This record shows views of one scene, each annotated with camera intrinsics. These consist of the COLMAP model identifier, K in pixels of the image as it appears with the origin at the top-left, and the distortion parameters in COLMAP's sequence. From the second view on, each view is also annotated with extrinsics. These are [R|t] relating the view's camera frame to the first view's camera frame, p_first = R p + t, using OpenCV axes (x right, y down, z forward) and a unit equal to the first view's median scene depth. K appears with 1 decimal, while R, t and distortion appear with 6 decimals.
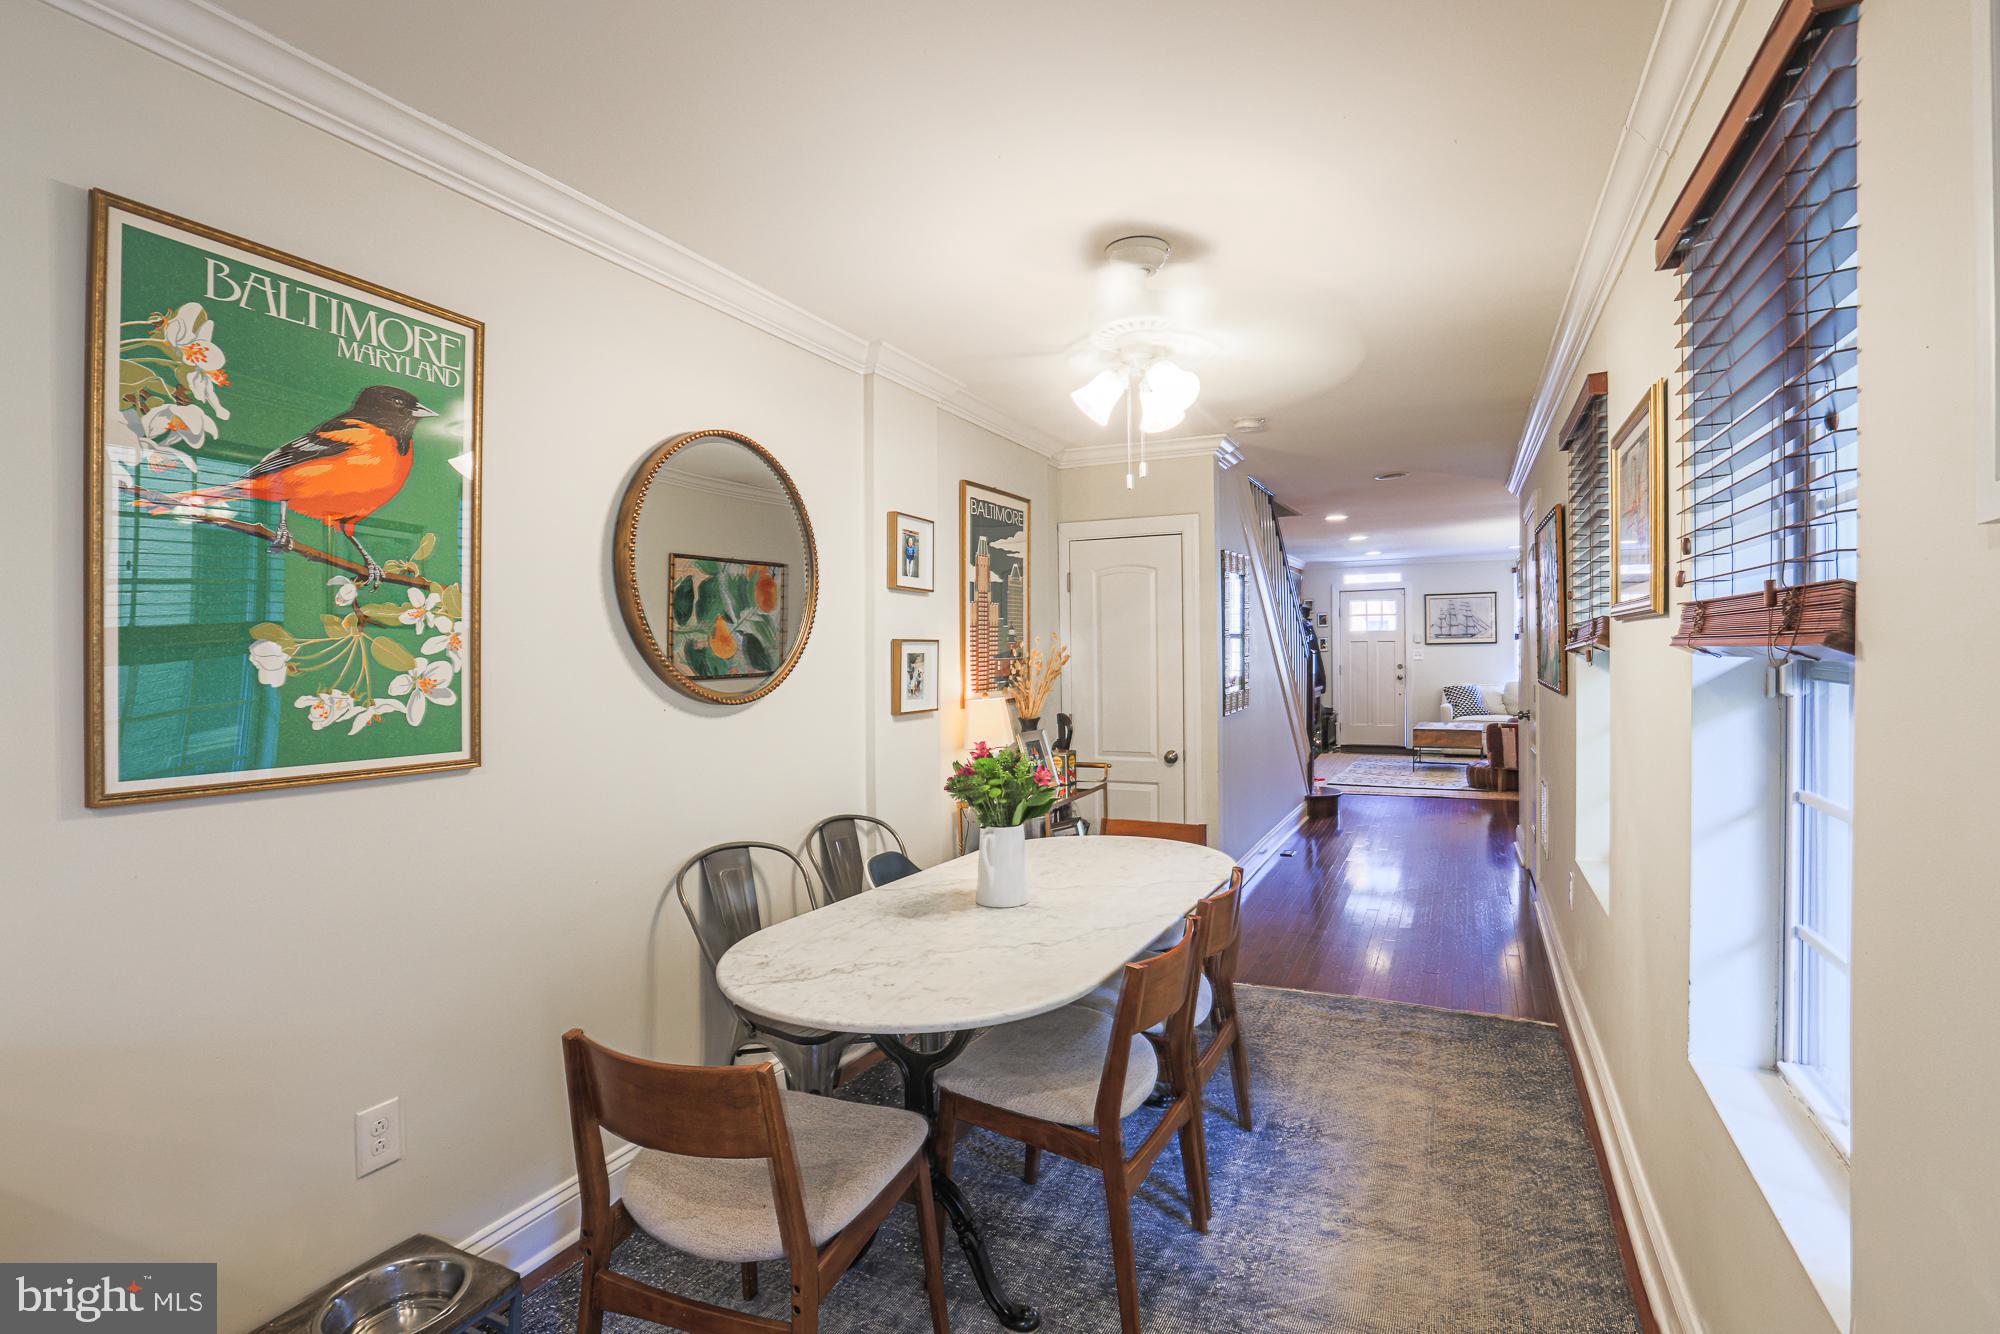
lens RADIAL K [[941.8, 0, 1044.5], [0, 941.8, 650.6], [0, 0, 1]] dist [-0.060087, 0.023168]
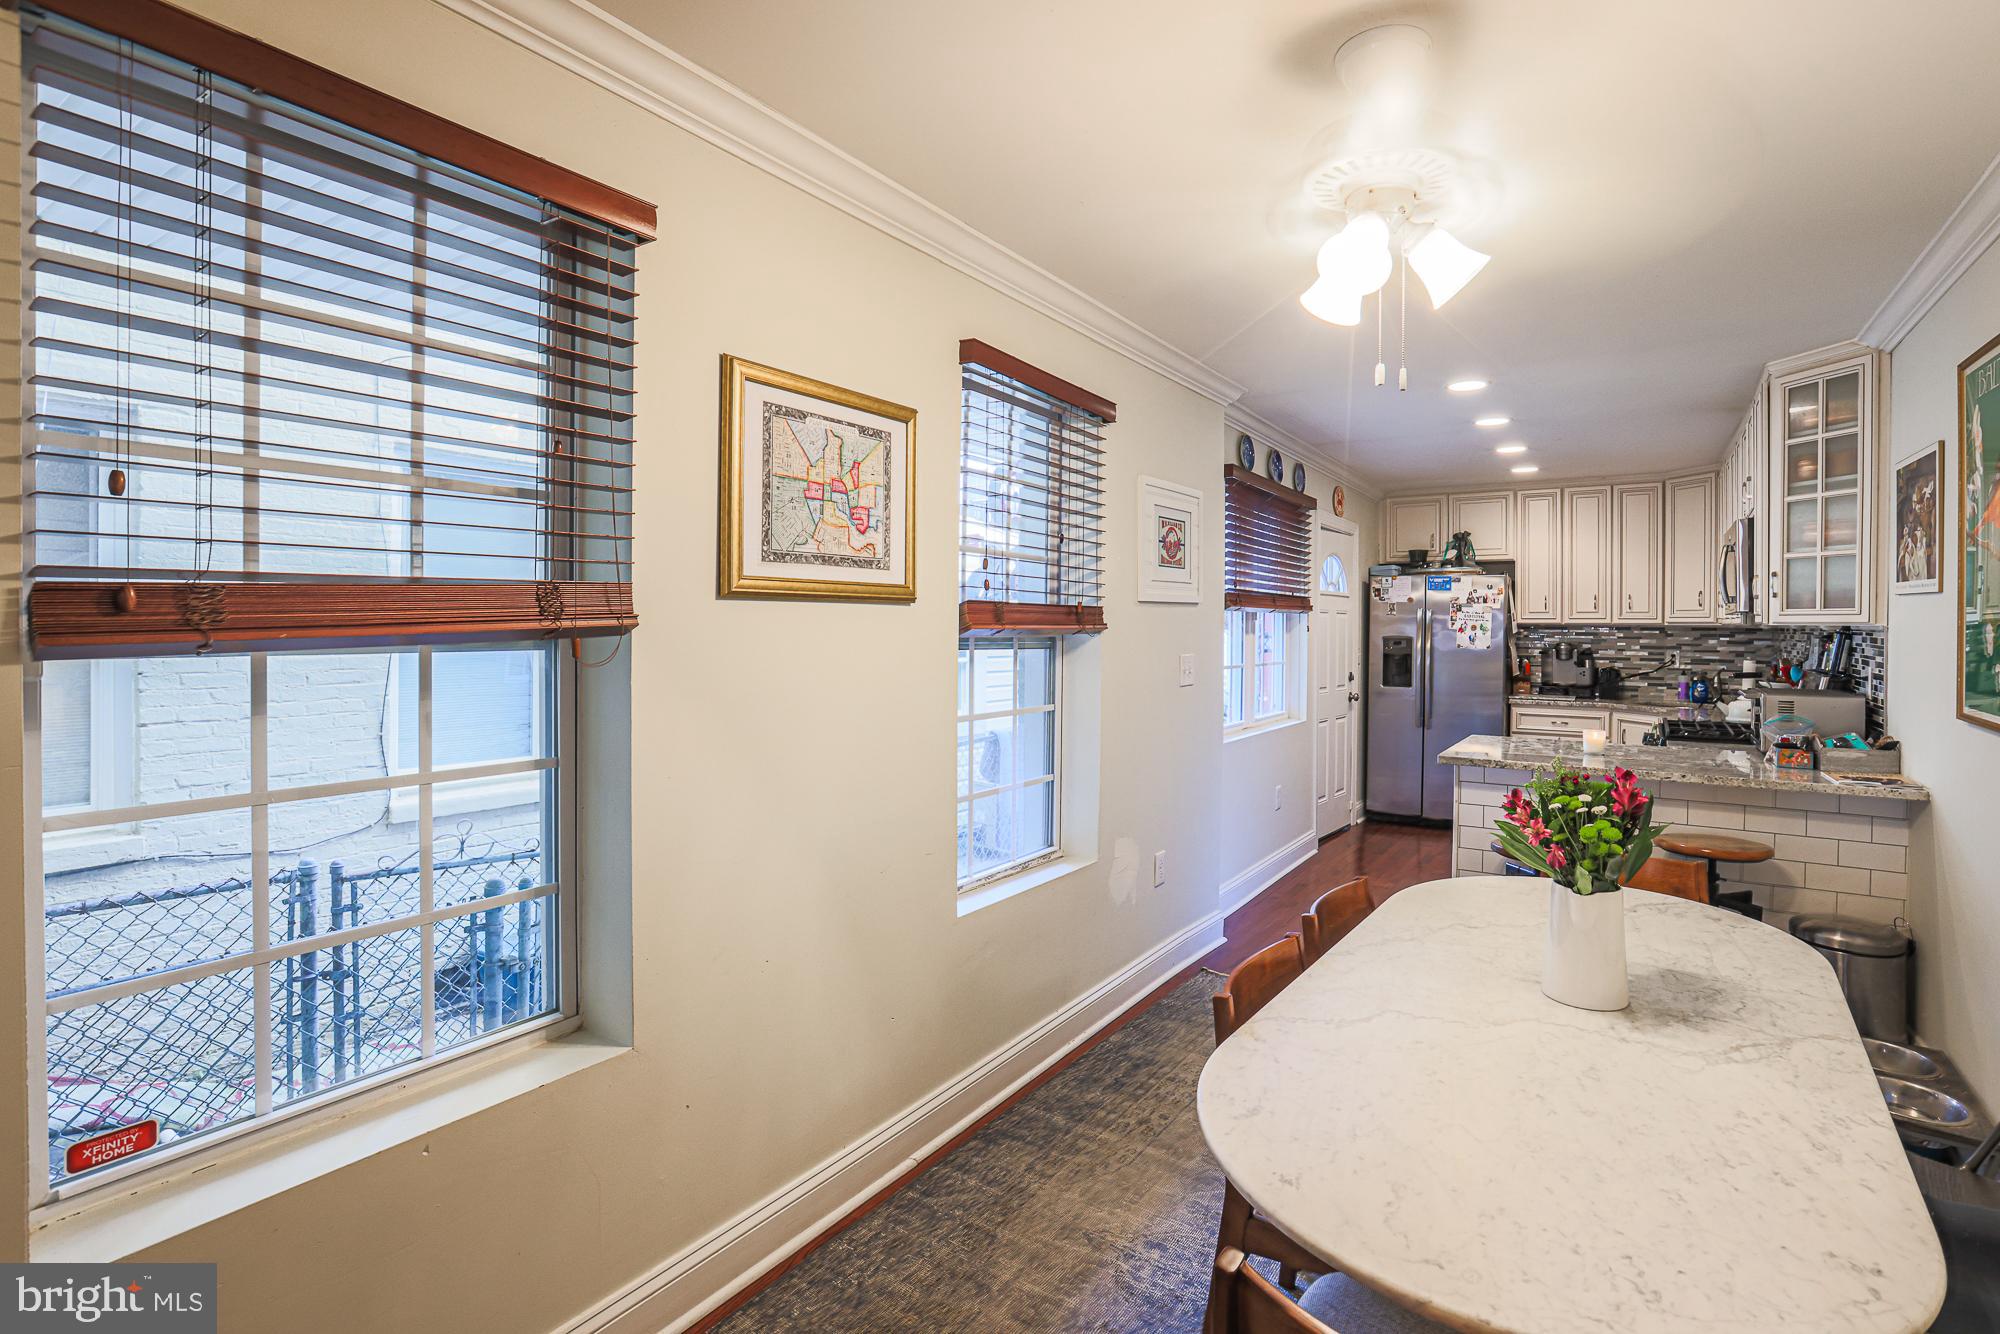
lens RADIAL K [[936.4, 0, 1061.9], [0, 936.4, 638.6], [0, 0, 1]] dist [-0.044488, 0.024148]
pose [[-0.990337, 0.001368, 0.138675, 0.212190], [0.003504, 0.999879, 0.015160, -0.007665], [-0.138637, 0.015499, -0.990222, 1.502496]]
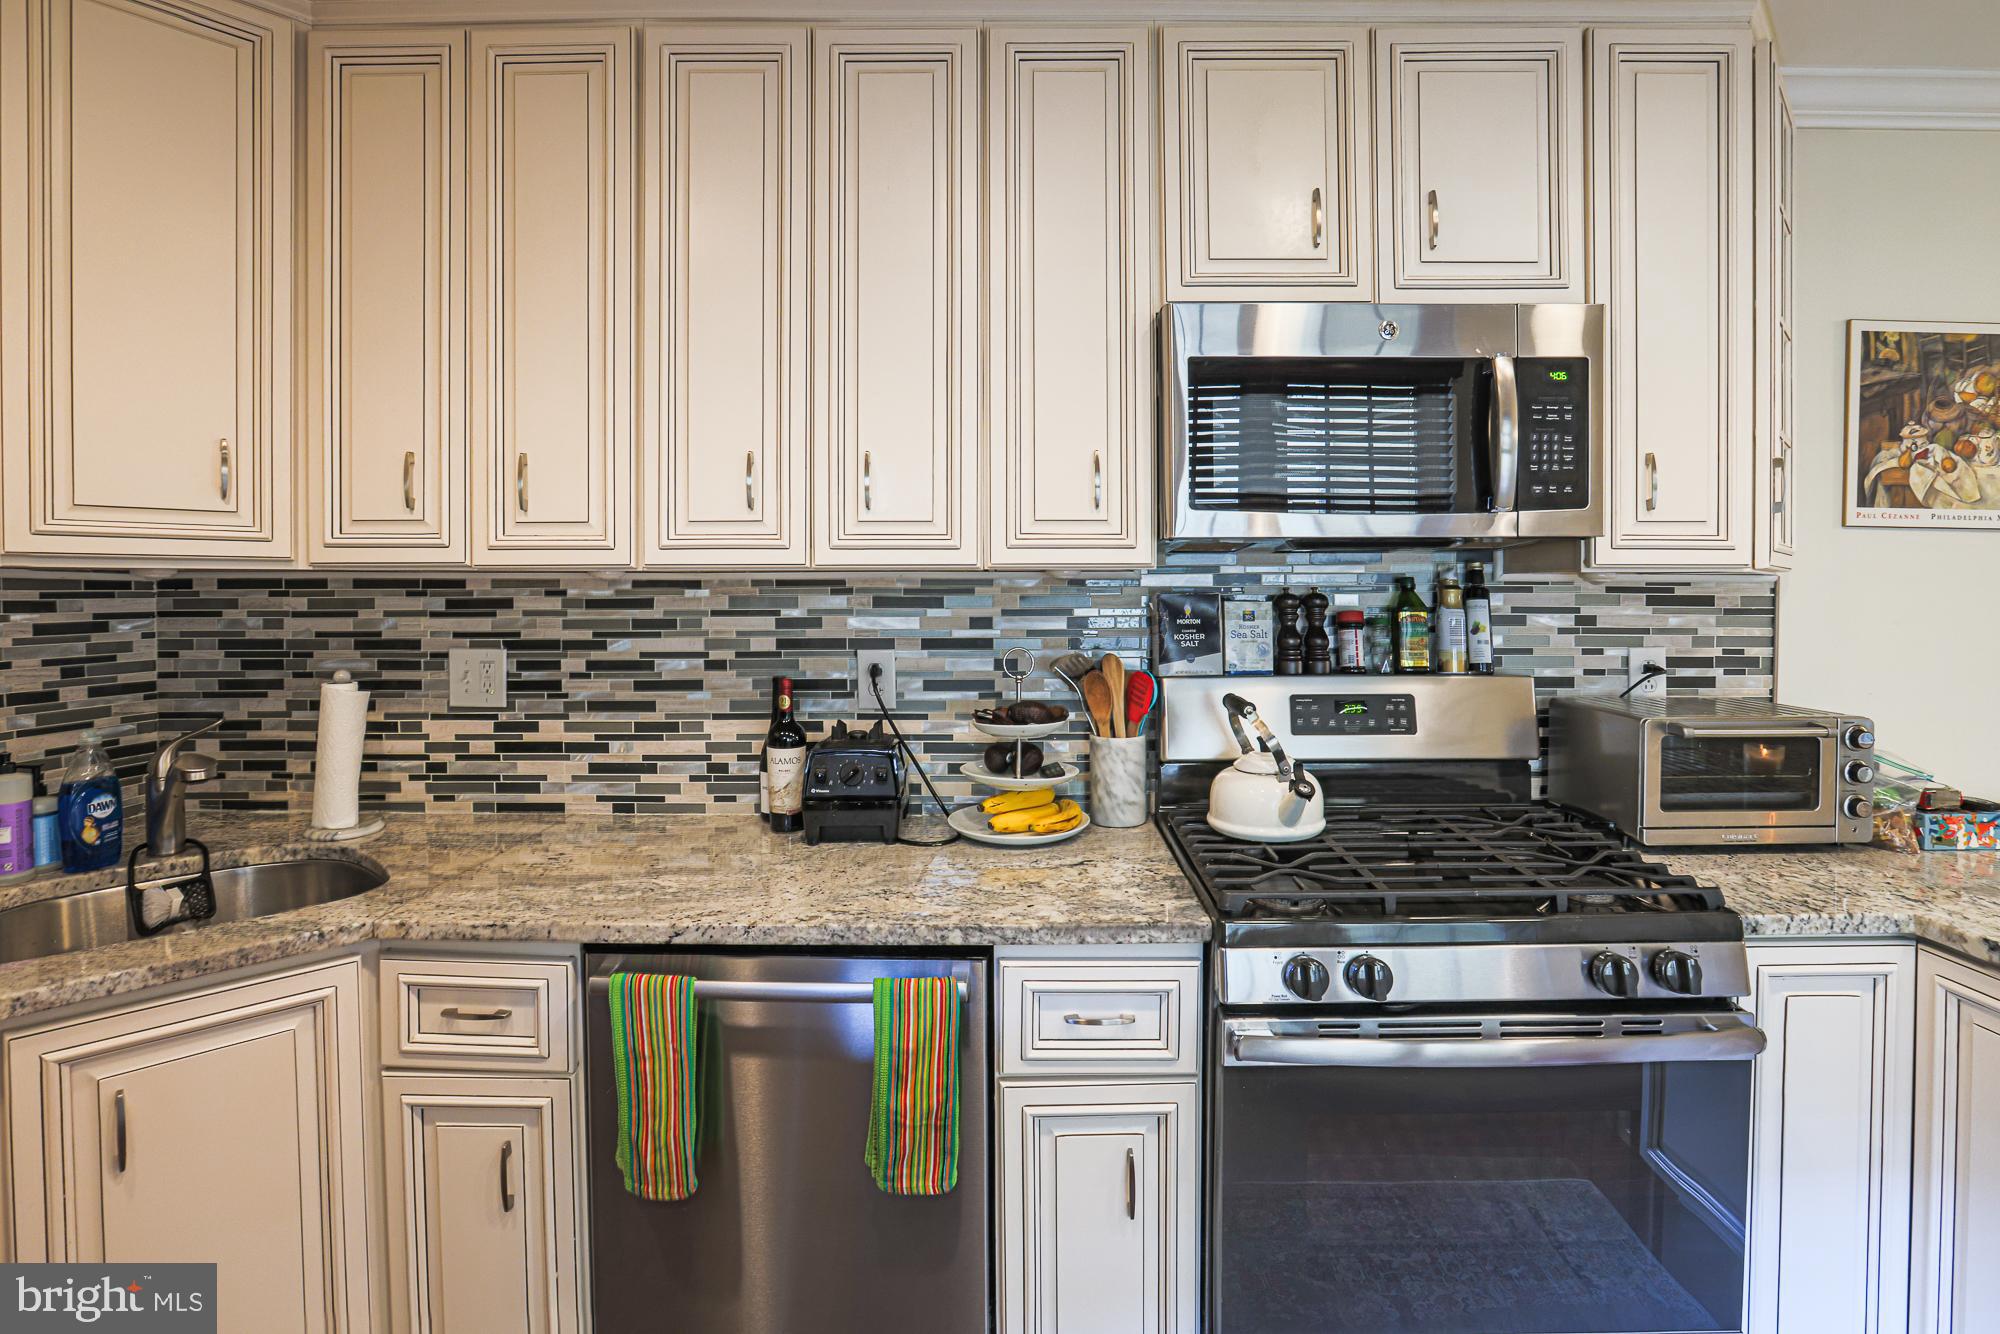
lens RADIAL K [[967.2, 0, 1002.4], [0, 967.2, 595.8], [0, 0, 1]] dist [-0.055868, 0.023247]
pose [[0.407930, 0.015066, -0.912889, -0.246270], [-0.004690, 0.999885, 0.014406, 0.005987], [0.913001, -0.001595, 0.407954, -0.648755]]
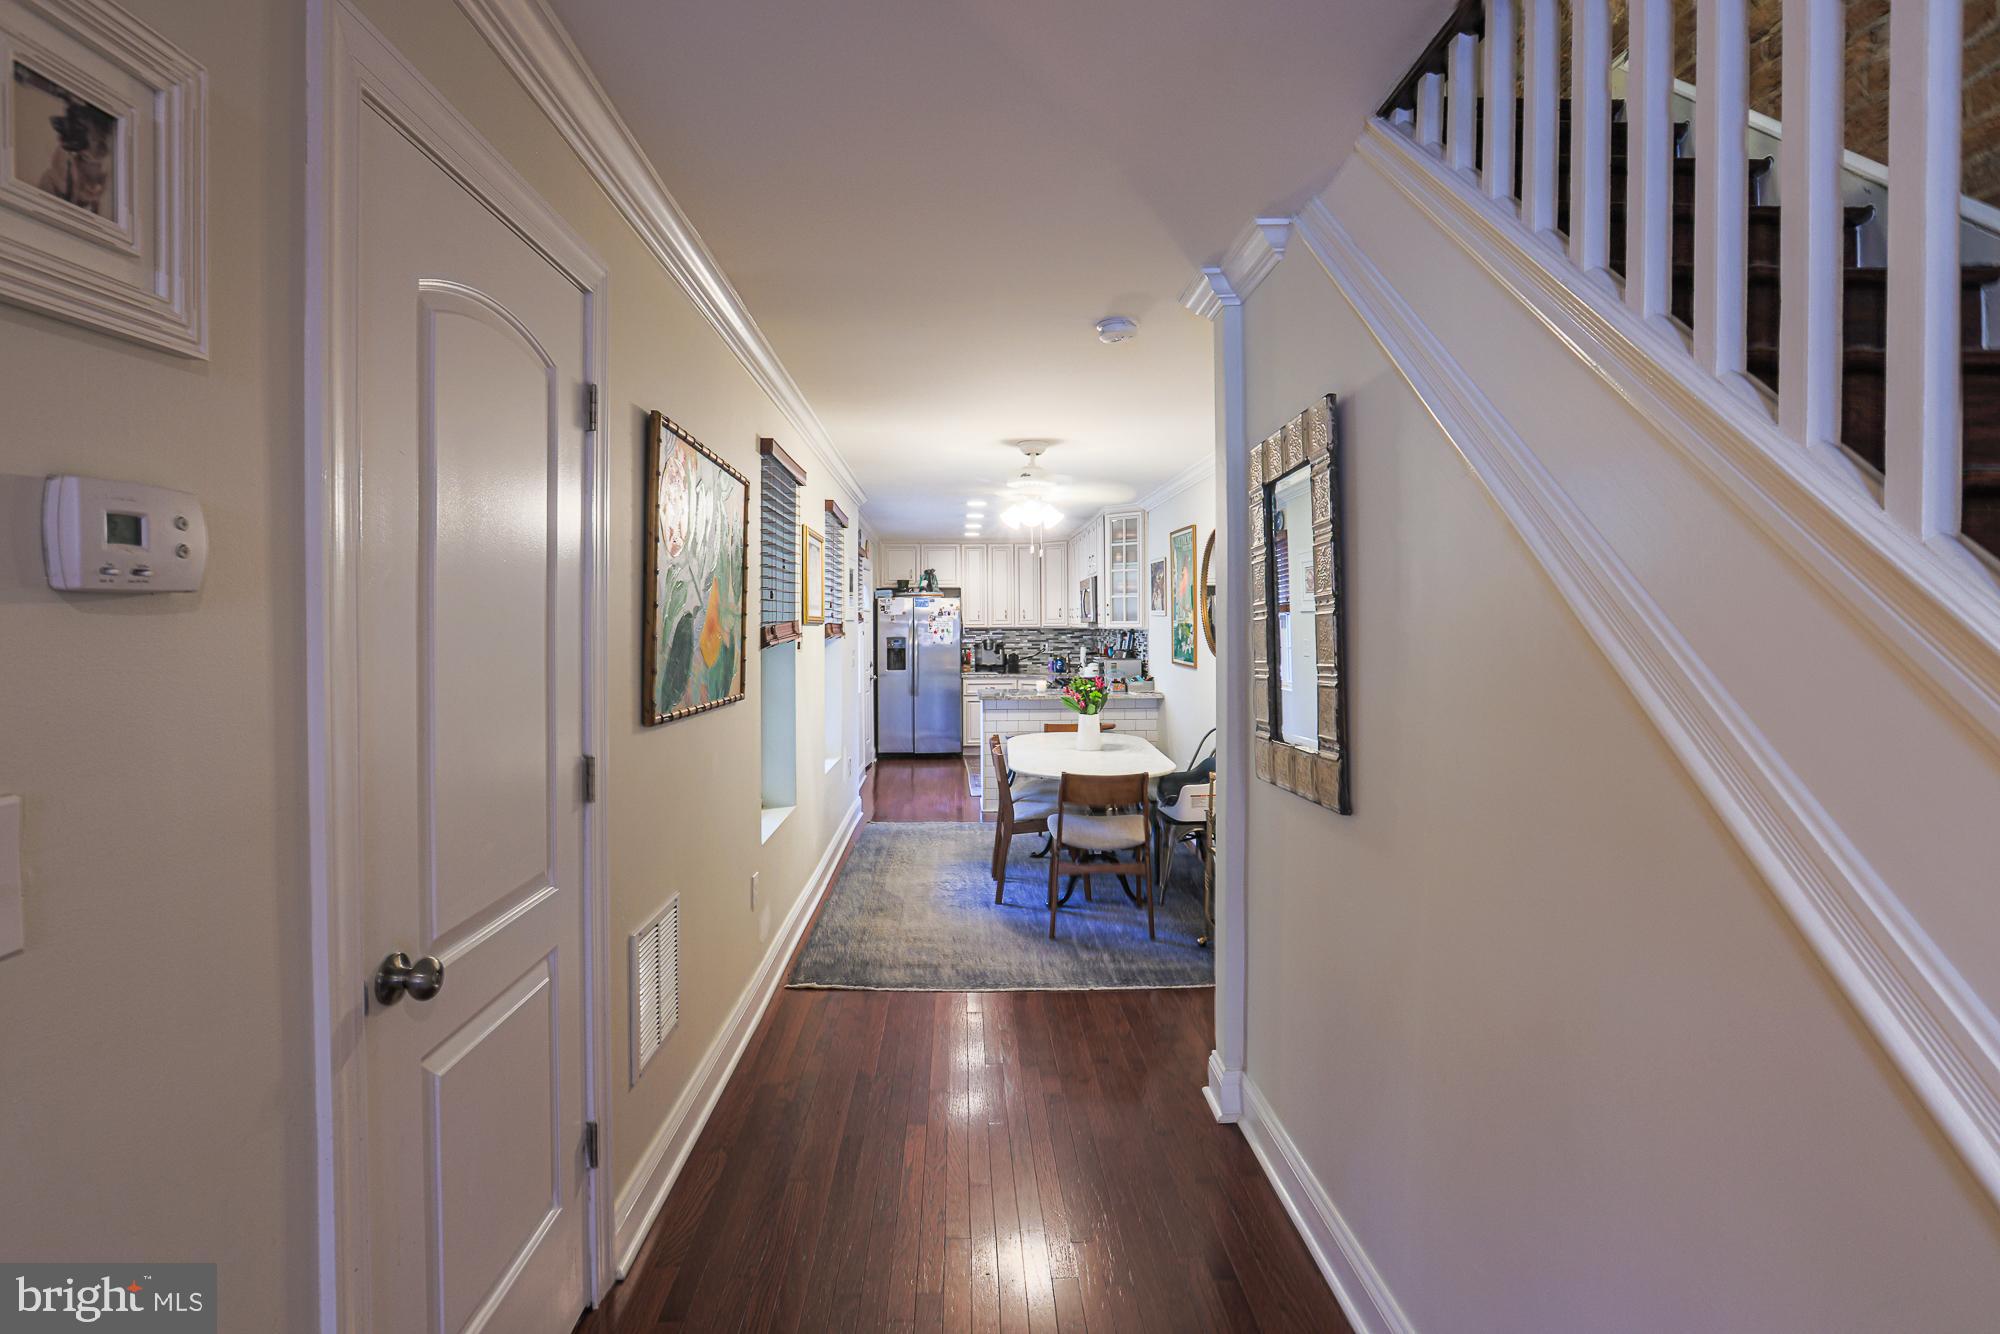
lens RADIAL K [[926.0, 0, 1017.4], [0, 926.0, 651.9], [0, 0, 1]] dist [-0.065859, 0.032206]
pose [[-0.886790, 0.025681, -0.461459, 0.952798], [0.012291, 0.999412, 0.032001, -0.026164], [0.462010, 0.022707, -0.886584, 2.464863]]
